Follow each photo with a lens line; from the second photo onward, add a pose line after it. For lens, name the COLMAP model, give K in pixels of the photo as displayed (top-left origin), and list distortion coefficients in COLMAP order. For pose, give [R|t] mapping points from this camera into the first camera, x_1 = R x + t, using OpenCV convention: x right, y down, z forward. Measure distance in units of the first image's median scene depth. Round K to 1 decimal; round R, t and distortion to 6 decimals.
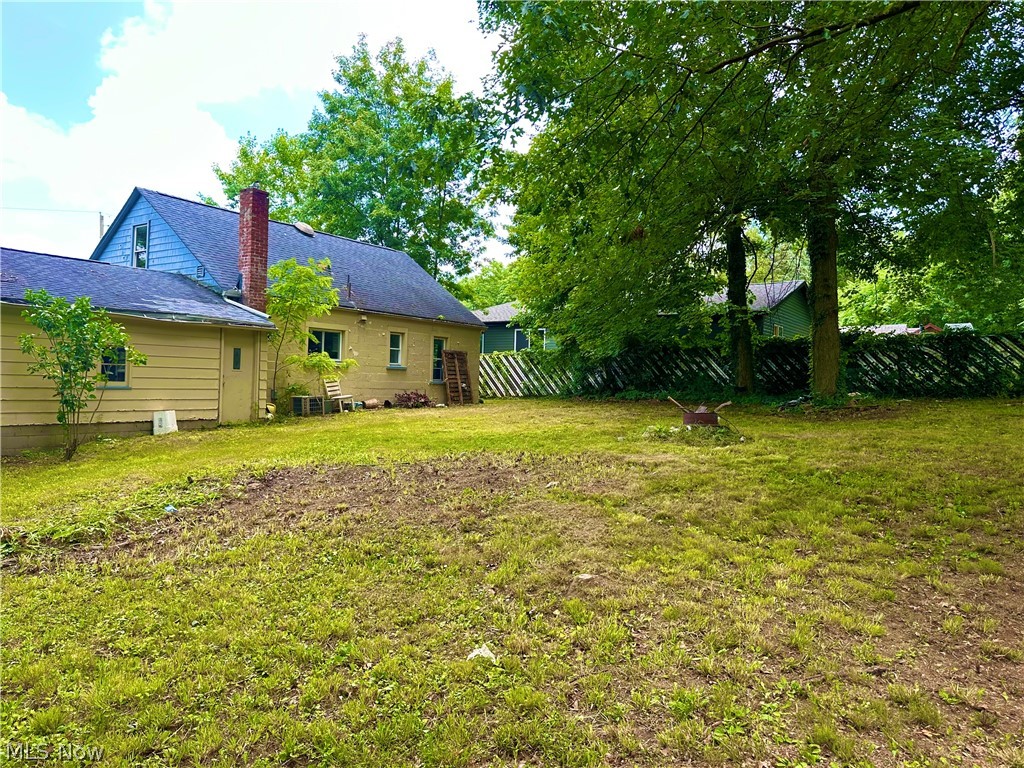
lens RADIAL K [[724.1, 0, 516.4], [0, 724.1, 388.9], [0, 0, 1]] dist [0.061023, -0.080119]
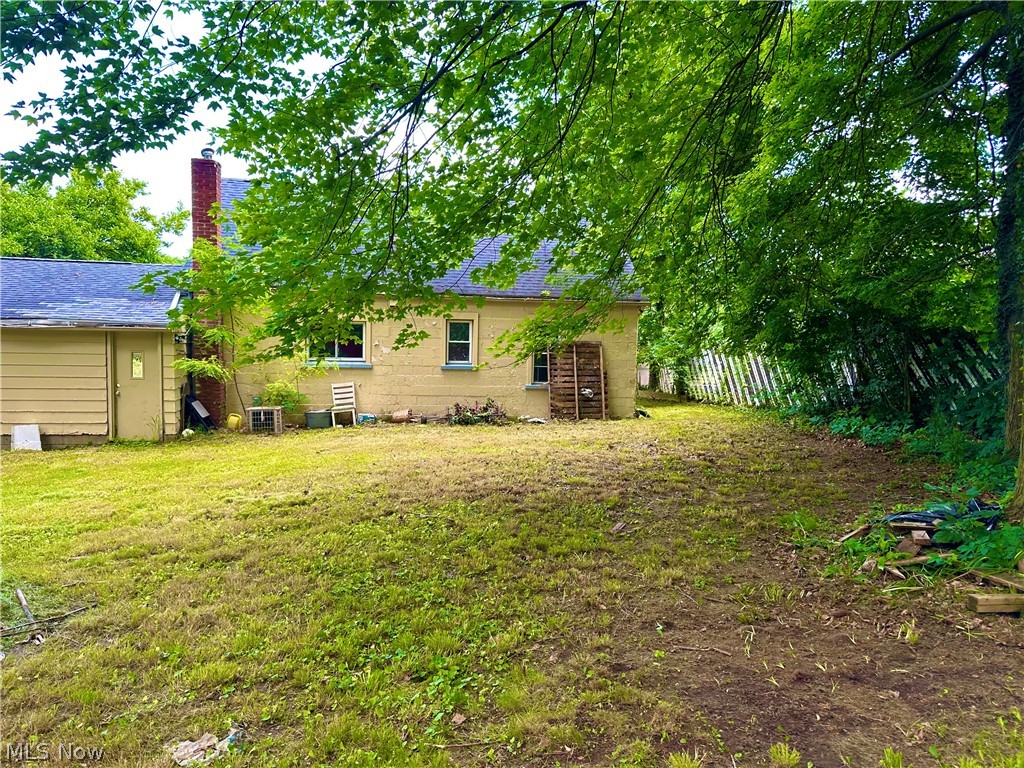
lens RADIAL K [[724.1, 0, 512.0], [0, 724.1, 385.3], [0, 0, 1]] dist [0.061023, -0.080119]
pose [[0.702185, -0.014715, -0.711842, 0.432014], [0.007891, 0.999886, -0.012885, -0.001739], [0.711950, 0.003431, 0.702221, 0.573216]]
